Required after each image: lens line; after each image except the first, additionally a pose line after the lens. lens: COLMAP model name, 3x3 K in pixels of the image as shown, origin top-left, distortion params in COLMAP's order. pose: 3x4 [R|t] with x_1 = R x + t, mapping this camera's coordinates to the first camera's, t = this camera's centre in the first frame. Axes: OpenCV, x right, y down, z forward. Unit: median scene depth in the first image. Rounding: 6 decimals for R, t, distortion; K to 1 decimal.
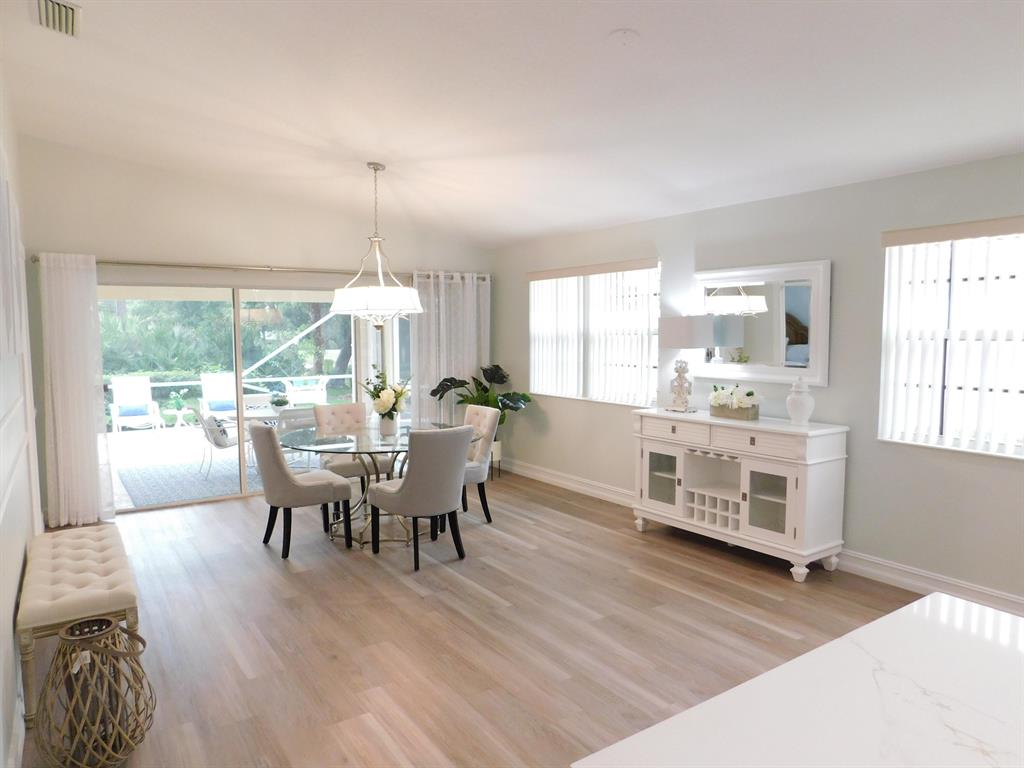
lens RADIAL K [[678.9, 0, 512.9], [0, 678.9, 377.8], [0, 0, 1]] dist [-0.063367, 0.050417]
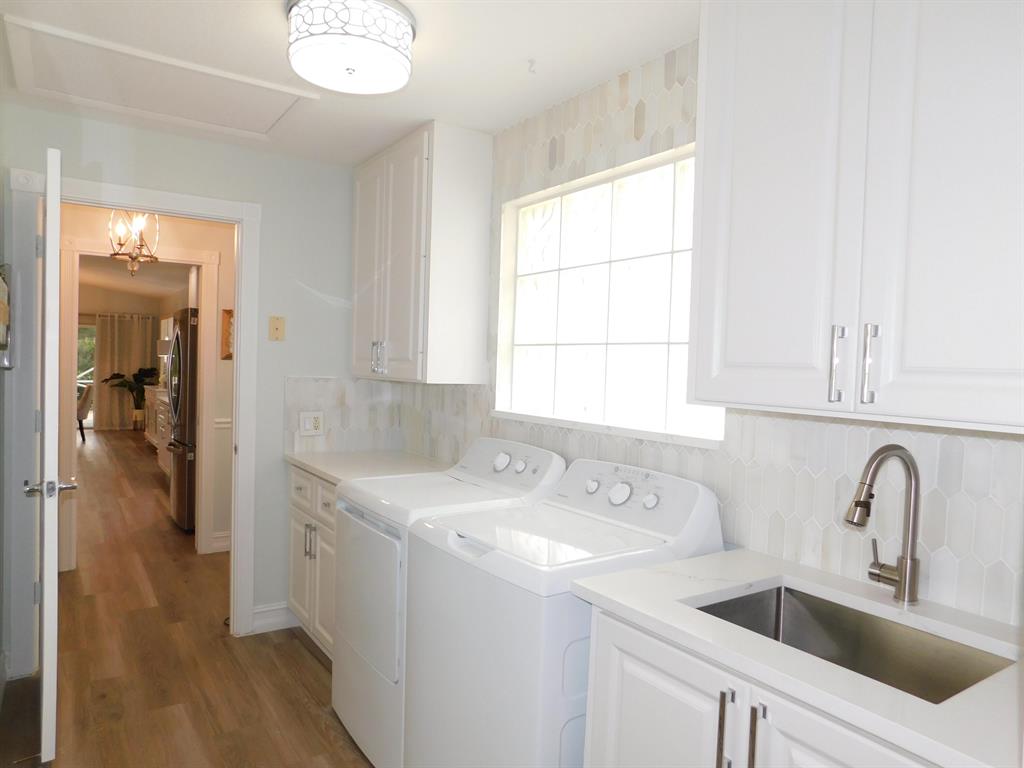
lens RADIAL K [[678.9, 0, 513.0], [0, 678.9, 383.6], [0, 0, 1]] dist [-0.063367, 0.050417]
pose [[0.999355, 0.035624, 0.004476, 0.810389], [-0.035409, 0.998518, -0.041331, 0.054240], [-0.005941, 0.041146, 0.999135, -0.651440]]
